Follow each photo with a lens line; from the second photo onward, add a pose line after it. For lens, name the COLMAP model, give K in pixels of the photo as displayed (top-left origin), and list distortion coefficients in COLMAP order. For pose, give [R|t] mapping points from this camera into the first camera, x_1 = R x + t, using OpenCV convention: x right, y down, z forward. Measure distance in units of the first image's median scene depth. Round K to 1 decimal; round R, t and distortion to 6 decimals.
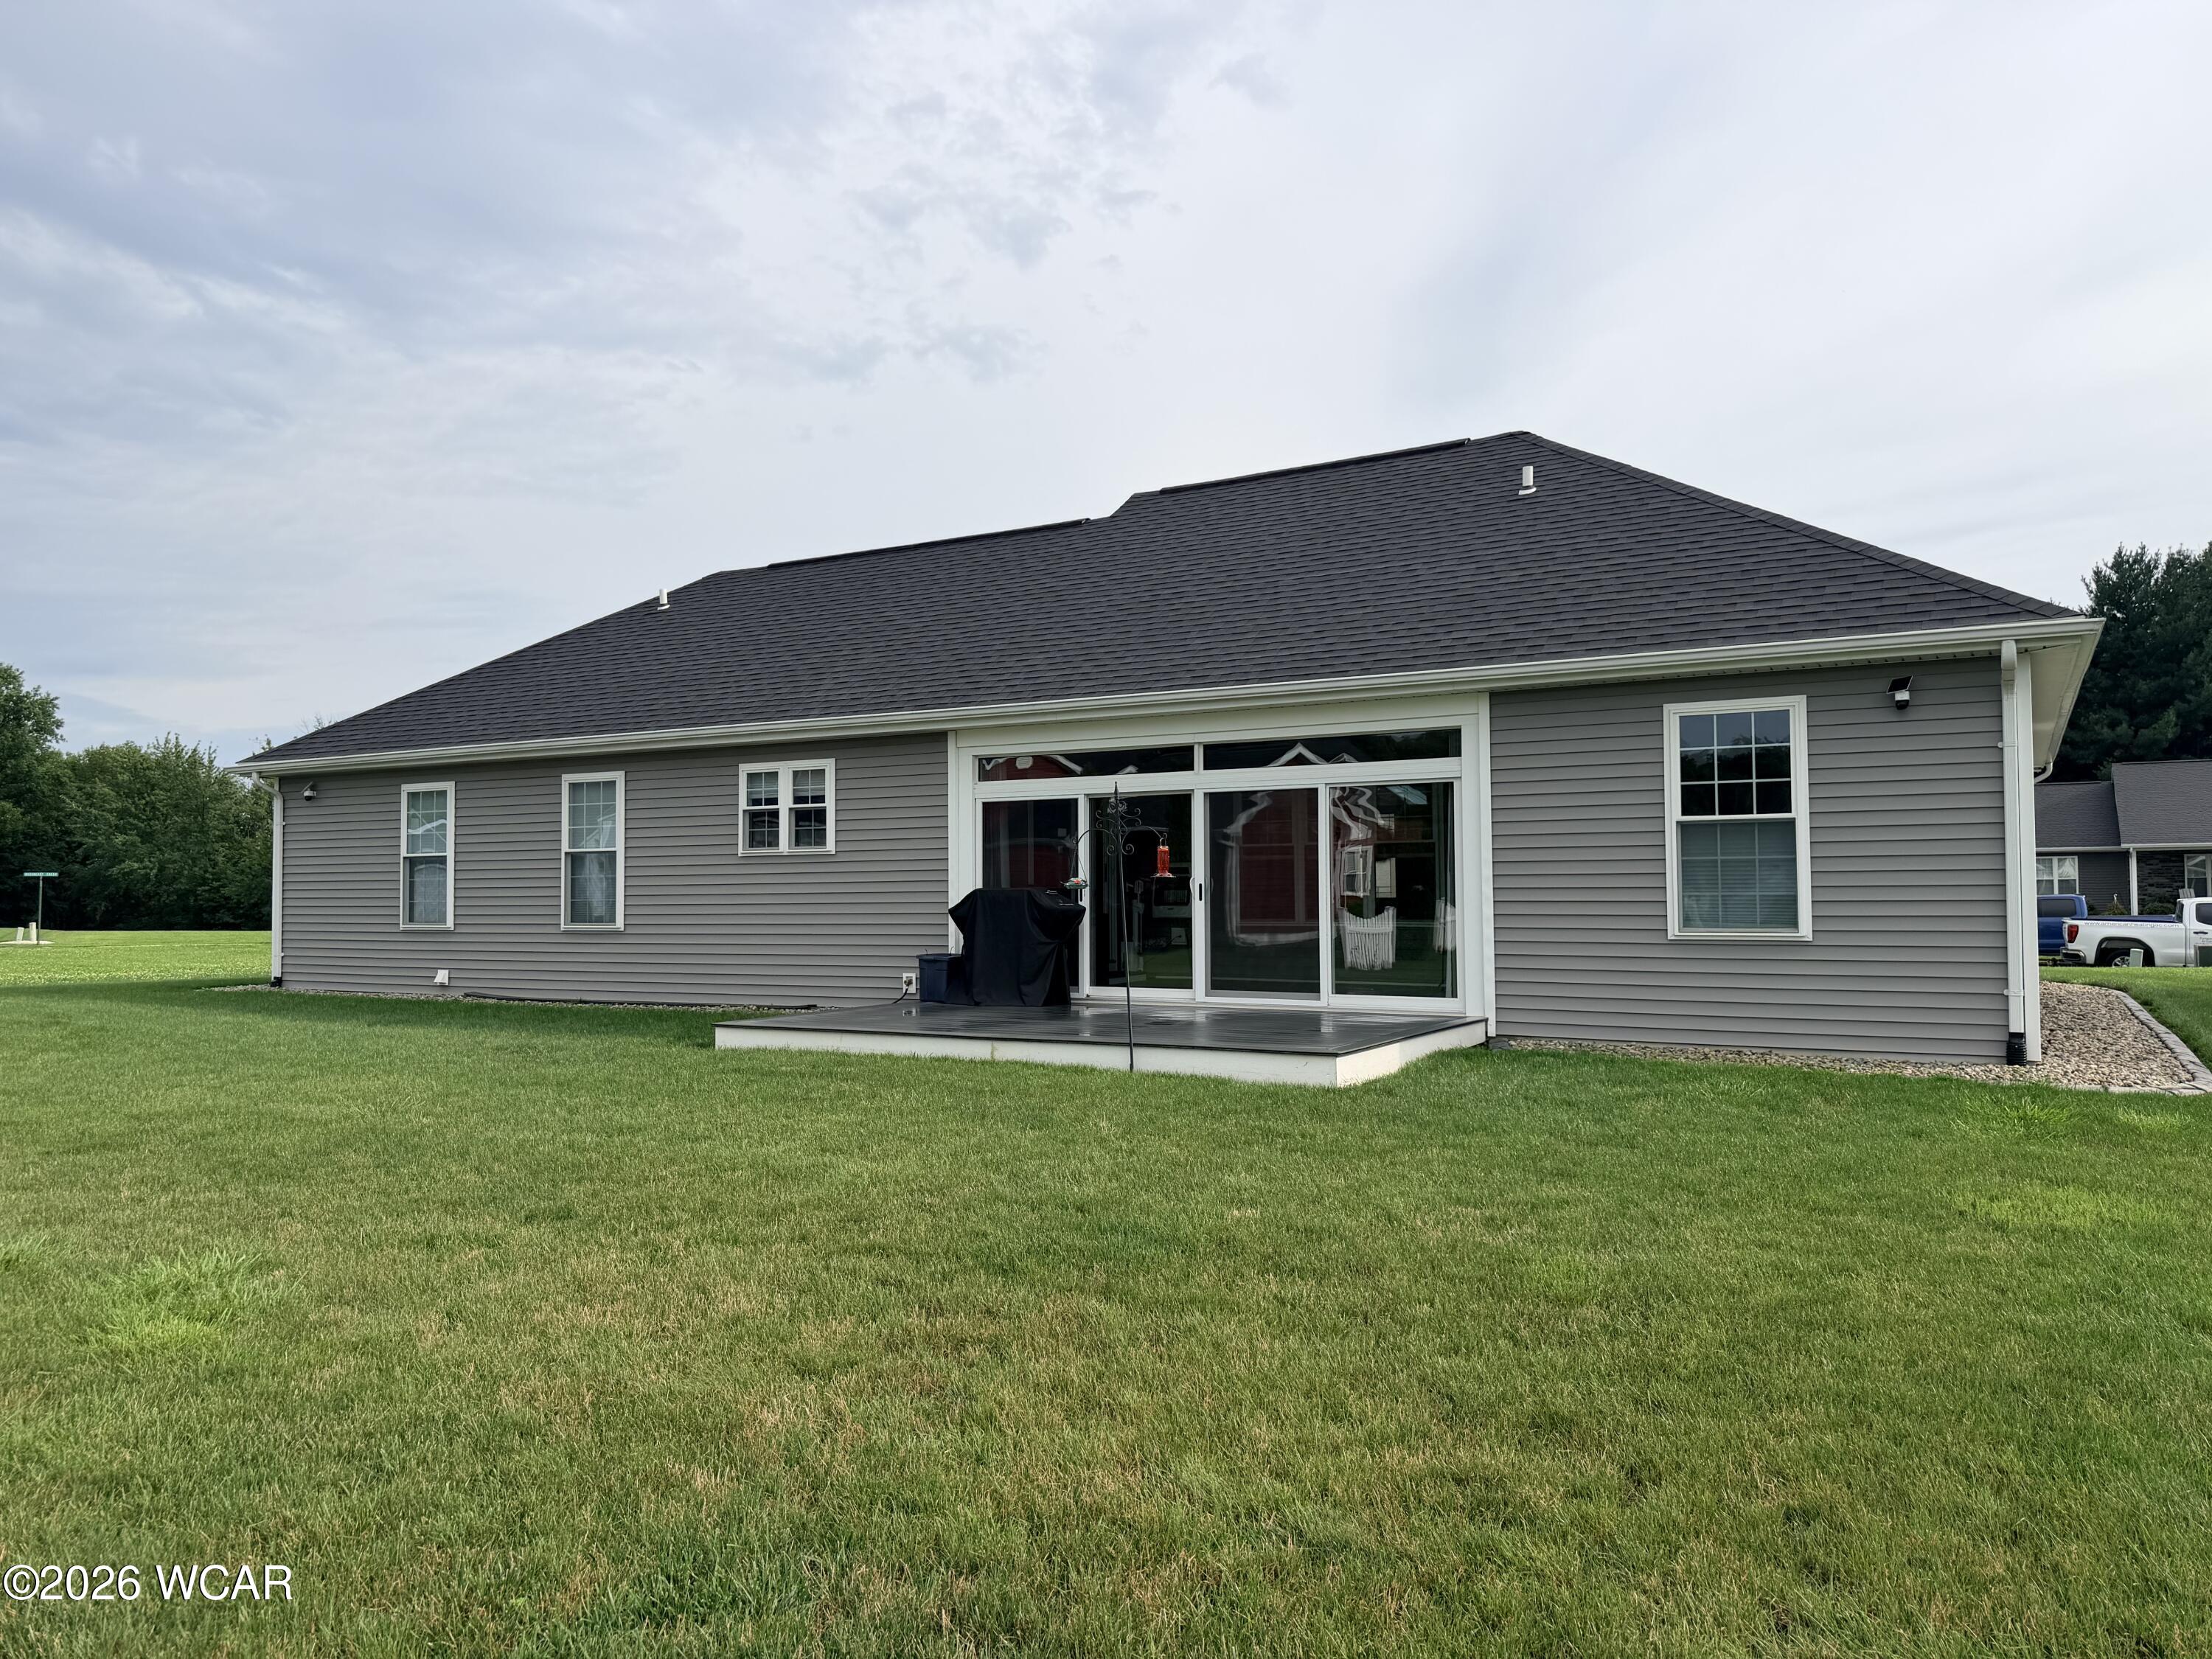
lens RADIAL K [[1521.9, 0, 1106.0], [0, 1521.9, 829.5], [0, 0, 1]] dist [0.121697, -0.177576]
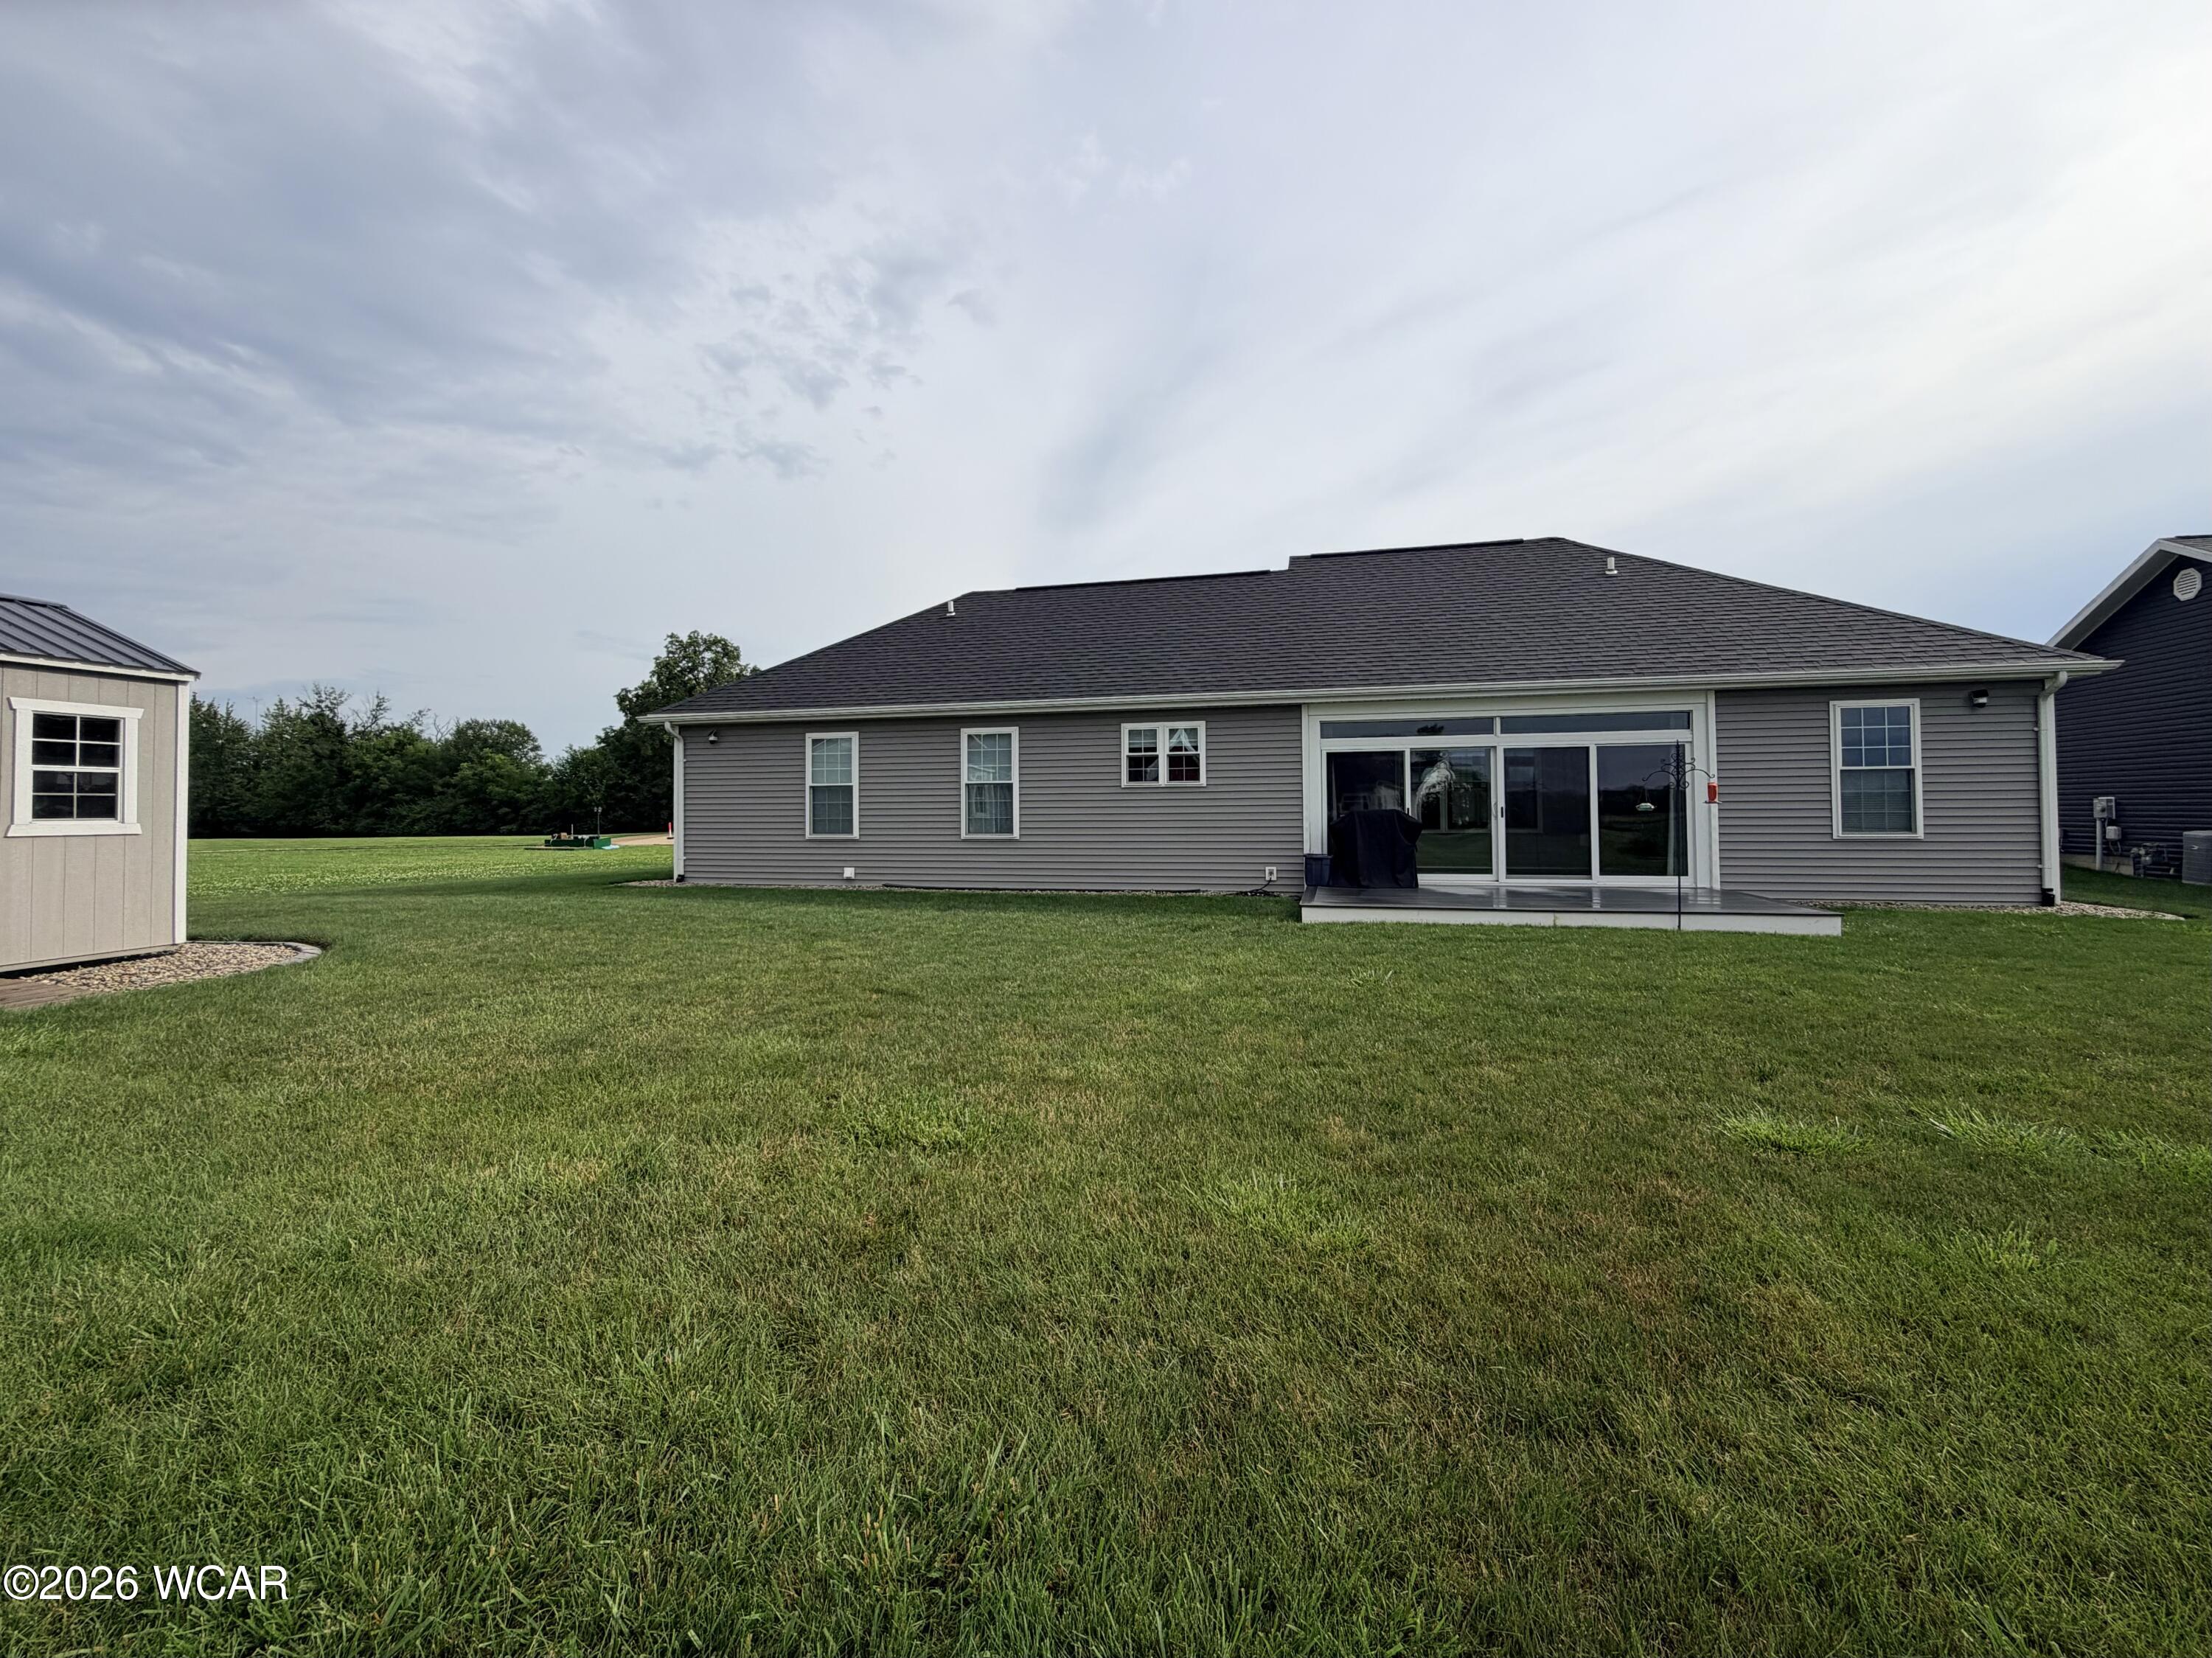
lens RADIAL K [[906.7, 0, 1012.0], [0, 906.7, 822.7], [0, 0, 1]] dist [0.018718, -0.012708]
pose [[0.962033, -0.005925, 0.272869, -0.546738], [-0.009466, 0.998438, 0.055056, 0.004190], [-0.272769, -0.055549, 0.960475, 0.193724]]
